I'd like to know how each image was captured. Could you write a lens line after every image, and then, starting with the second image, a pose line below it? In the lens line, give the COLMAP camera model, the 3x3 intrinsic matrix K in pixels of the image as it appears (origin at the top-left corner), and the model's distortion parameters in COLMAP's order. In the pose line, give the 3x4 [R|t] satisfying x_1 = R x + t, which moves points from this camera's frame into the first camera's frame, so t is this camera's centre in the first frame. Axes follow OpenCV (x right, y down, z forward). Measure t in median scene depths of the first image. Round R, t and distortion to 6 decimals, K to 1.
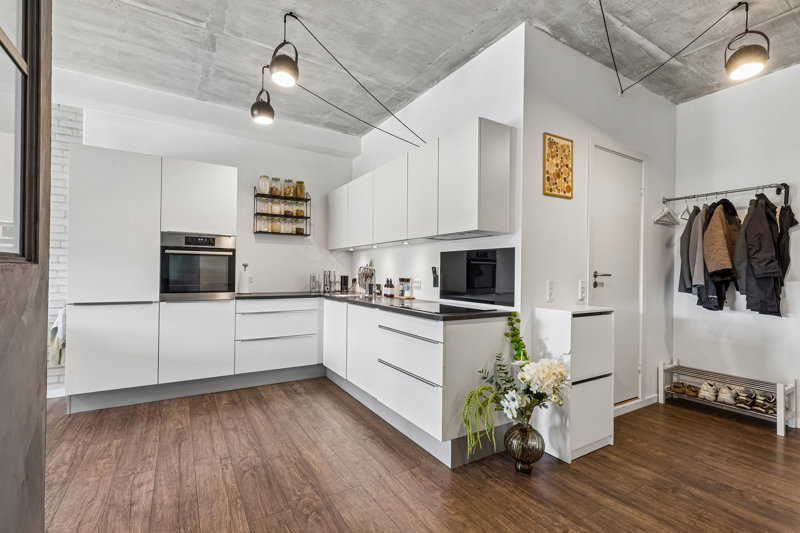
lens RADIAL K [[356.7, 0, 396.6], [0, 356.7, 269.4], [0, 0, 1]] dist [-0.000257, -0.000287]
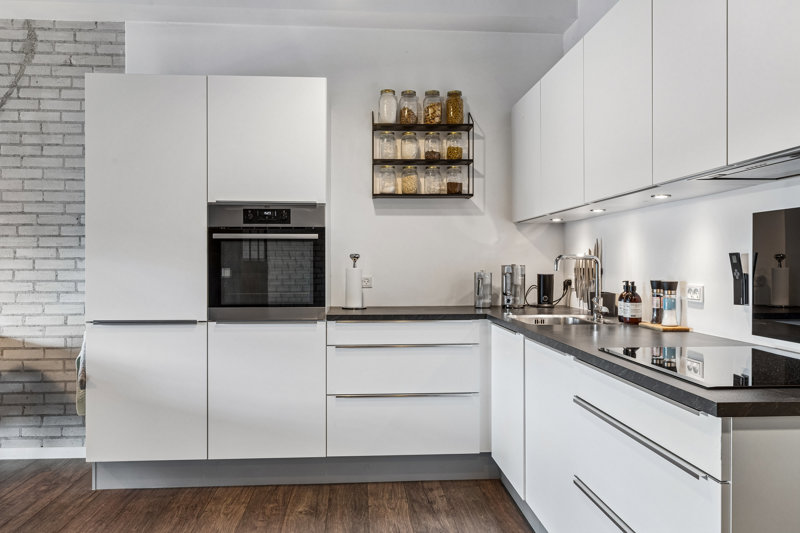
lens RADIAL K [[611.4, 0, 400.0], [0, 611.4, 266.5], [0, 0, 1]] dist [0.001270, 0.006065]
pose [[0.888477, -0.010871, -0.458792, 0.079196], [0.015379, 0.999863, 0.006092, -0.001329], [0.458663, -0.012468, 0.888523, 0.220793]]
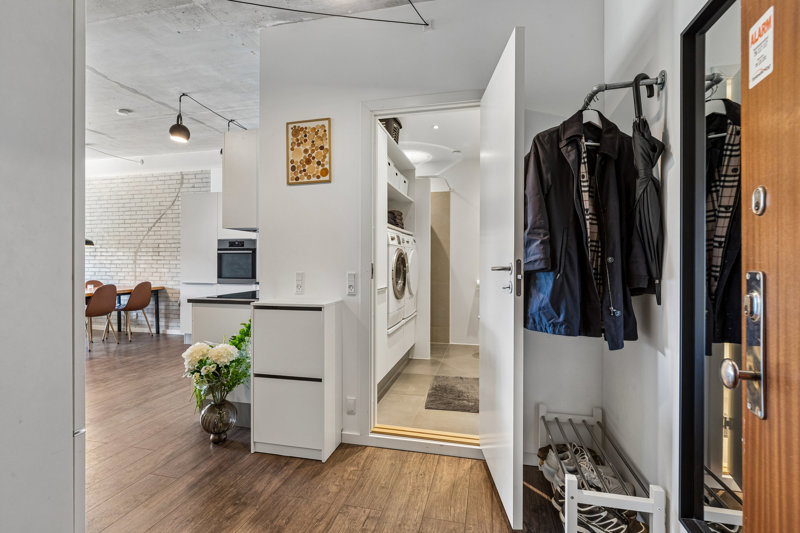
lens RADIAL K [[374.1, 0, 400.5], [0, 374.1, 258.8], [0, 0, 1]] dist [-0.000503, -0.000069]
pose [[0.713662, -0.015853, -0.700311, 0.986810], [0.009831, 0.999872, -0.012616, 0.008295], [0.700422, 0.002119, 0.713726, 0.344851]]
